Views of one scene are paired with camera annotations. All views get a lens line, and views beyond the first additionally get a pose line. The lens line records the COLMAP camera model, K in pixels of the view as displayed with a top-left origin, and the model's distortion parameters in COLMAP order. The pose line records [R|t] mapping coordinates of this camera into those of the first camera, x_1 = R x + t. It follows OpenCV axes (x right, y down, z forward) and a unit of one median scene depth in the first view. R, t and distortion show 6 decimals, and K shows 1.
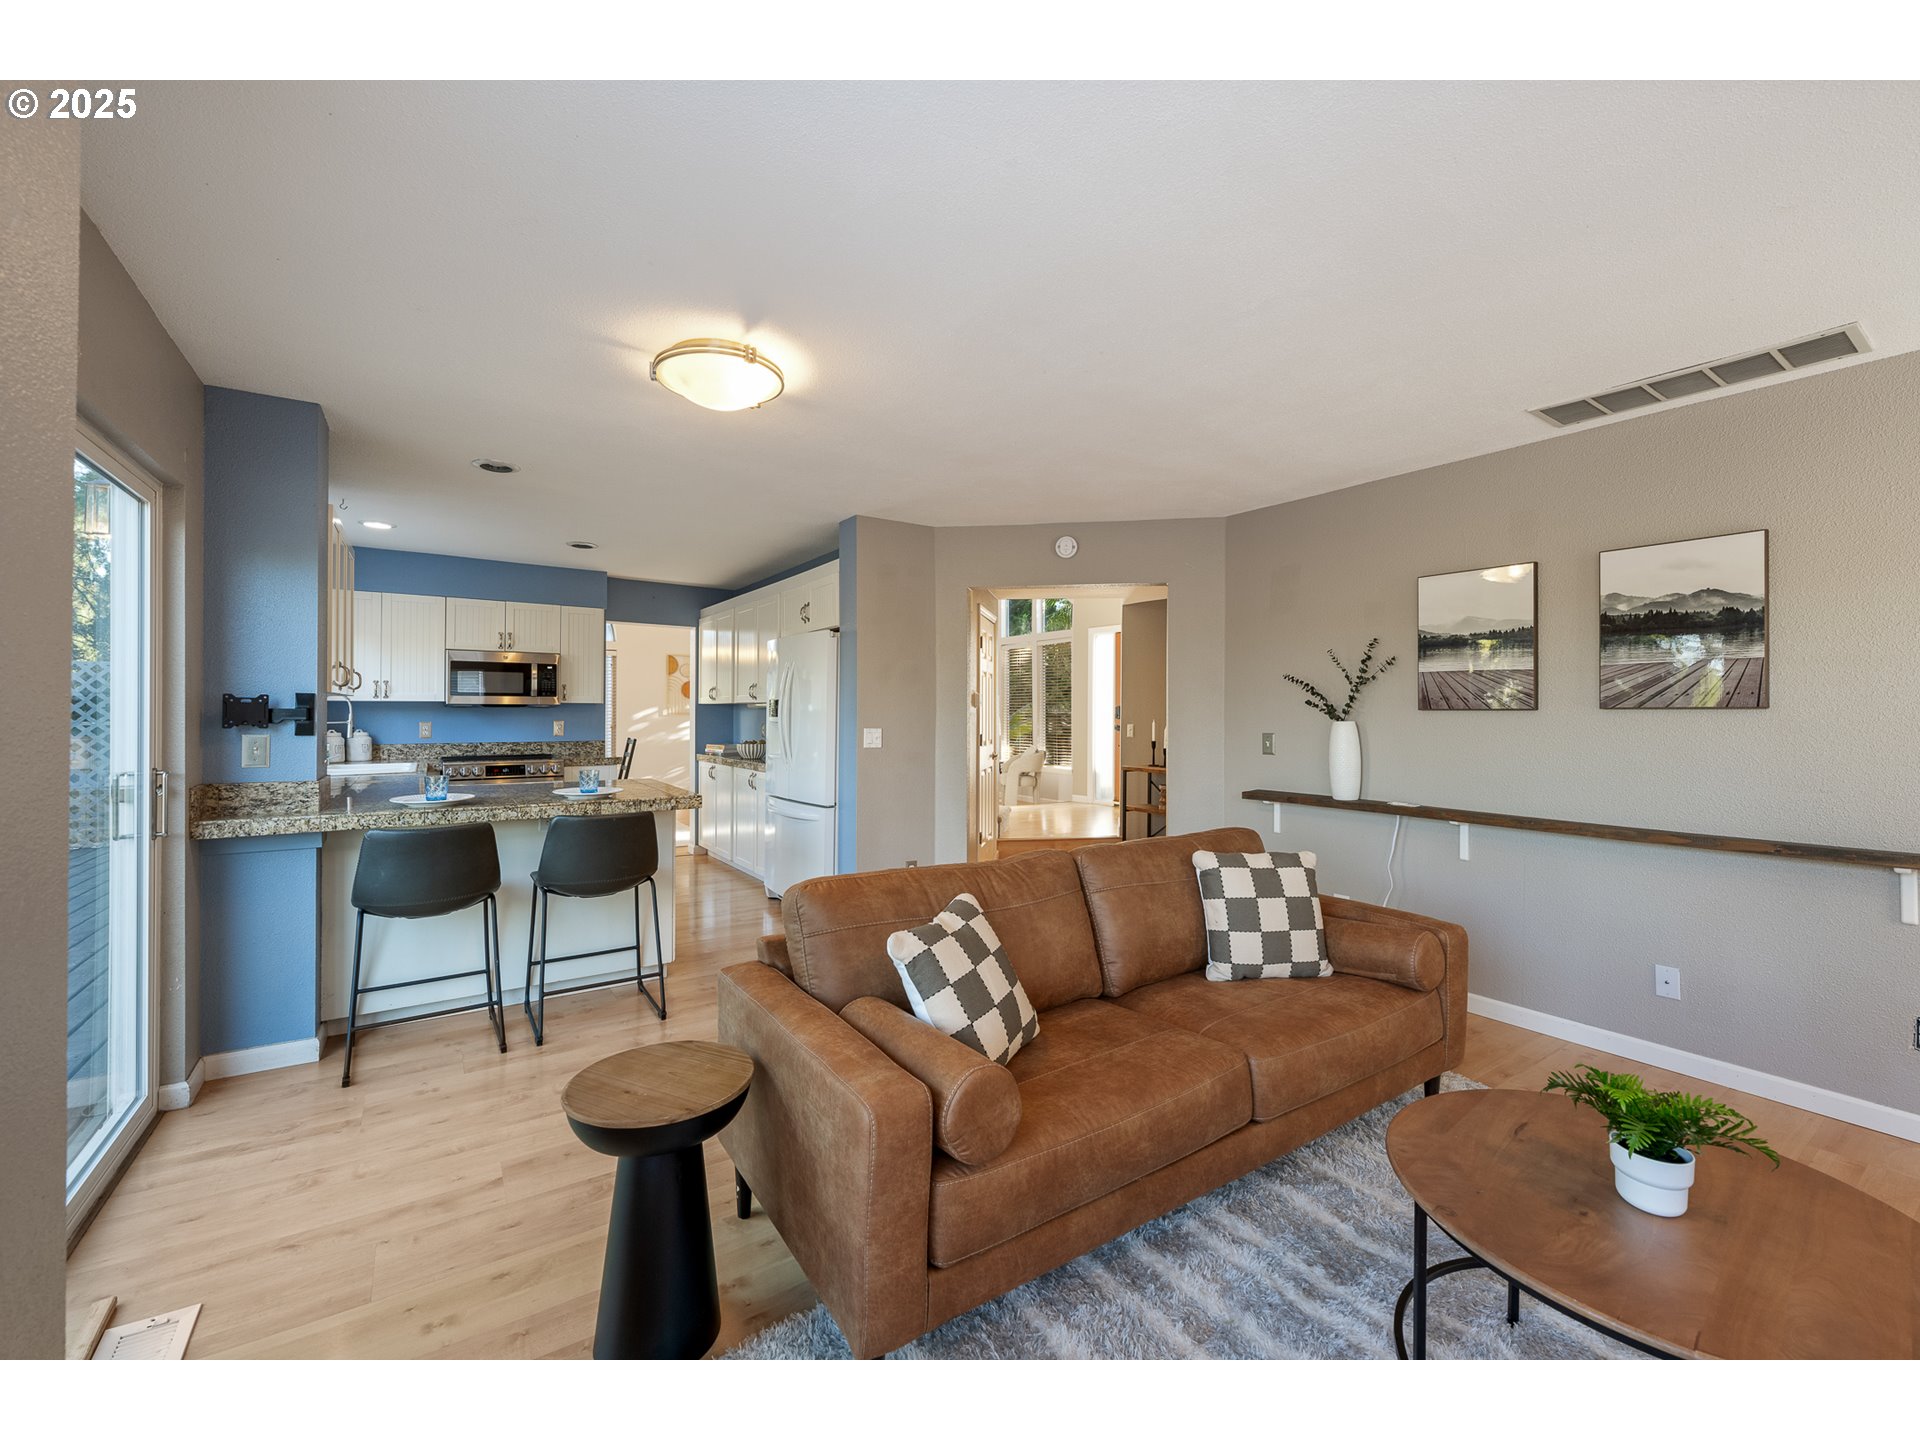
lens RADIAL K [[775.2, 0, 958.1], [0, 775.2, 715.5], [0, 0, 1]] dist [-0.000620, -0.000048]
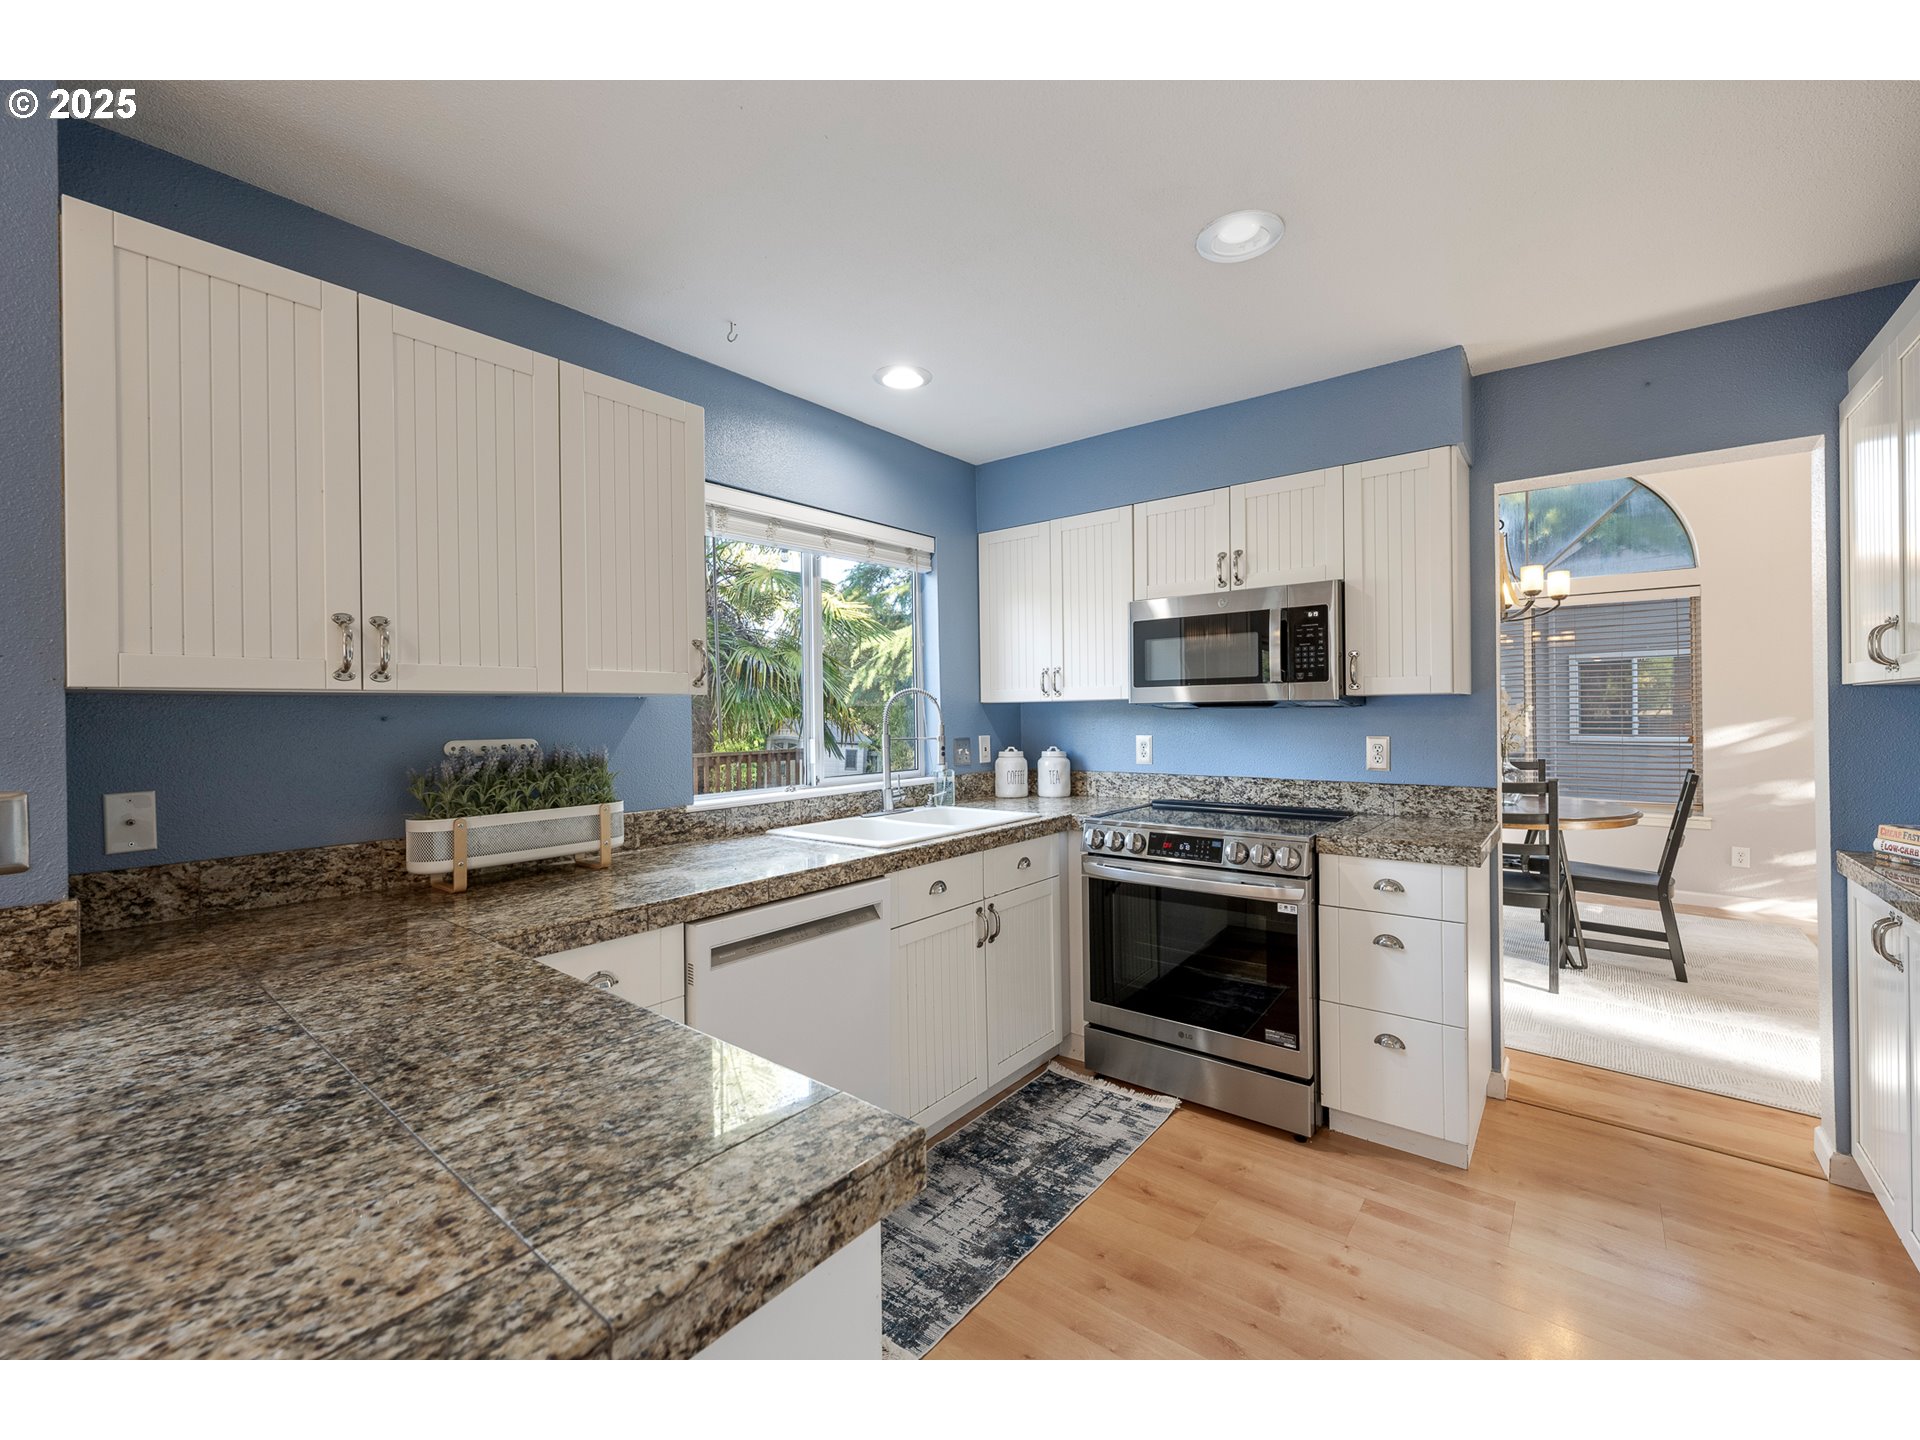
lens RADIAL K [[775.2, 0, 958.1], [0, 775.2, 715.5], [0, 0, 1]] dist [-0.000620, -0.000048]
pose [[0.287705, -0.010599, -0.957660, -0.172401], [0.001071, 0.999942, -0.010745, -0.000762], [0.957719, 0.002066, 0.287699, 0.694845]]
